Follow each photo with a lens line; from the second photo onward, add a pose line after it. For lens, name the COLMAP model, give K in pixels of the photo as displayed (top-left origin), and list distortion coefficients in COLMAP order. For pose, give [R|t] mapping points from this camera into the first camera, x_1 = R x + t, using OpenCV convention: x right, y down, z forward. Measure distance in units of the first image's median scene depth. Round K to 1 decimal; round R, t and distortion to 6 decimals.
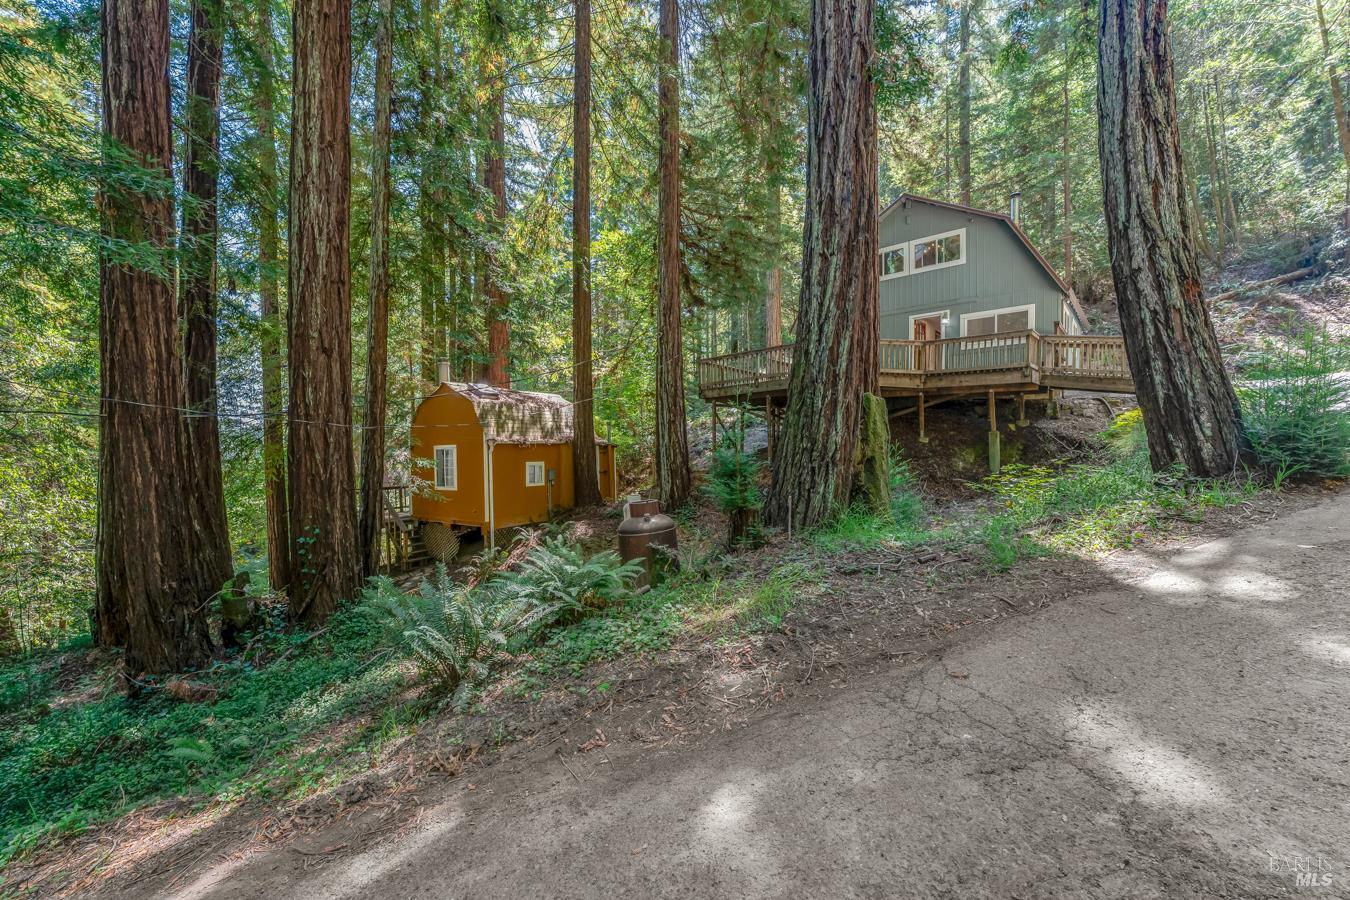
lens RADIAL K [[539.4, 0, 665.1], [0, 539.4, 449.5], [0, 0, 1]] dist [0.001882, 0.000825]
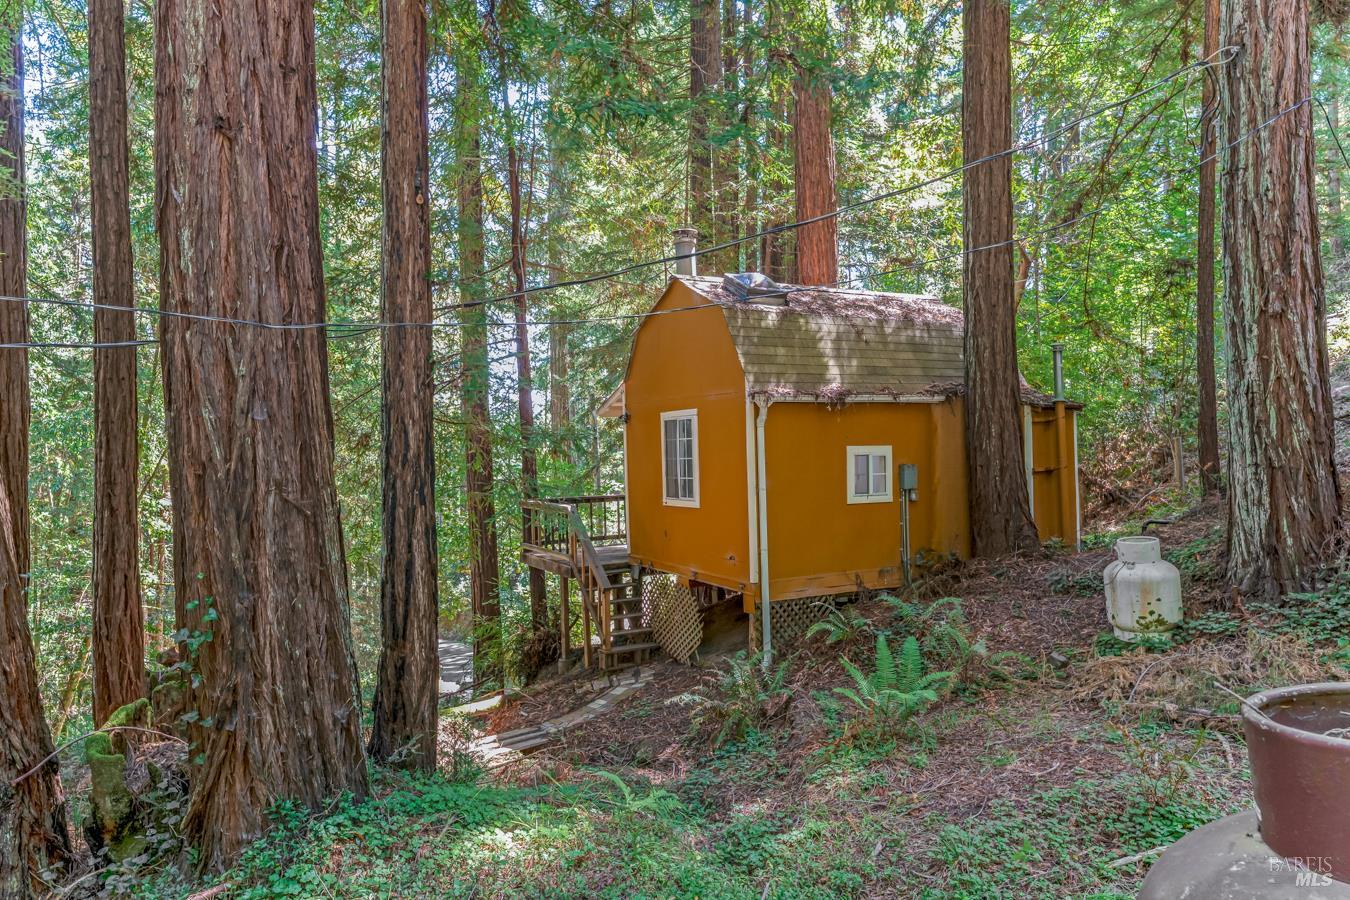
lens RADIAL K [[889.4, 0, 675.0], [0, 889.4, 450.0], [0, 0, 1]] dist [0.006183, 0.003796]
pose [[0.872691, -0.000664, -0.488273, -0.036895], [0.007459, 0.999901, 0.011972, 0.018160], [0.488216, -0.014090, 0.872609, 0.348411]]
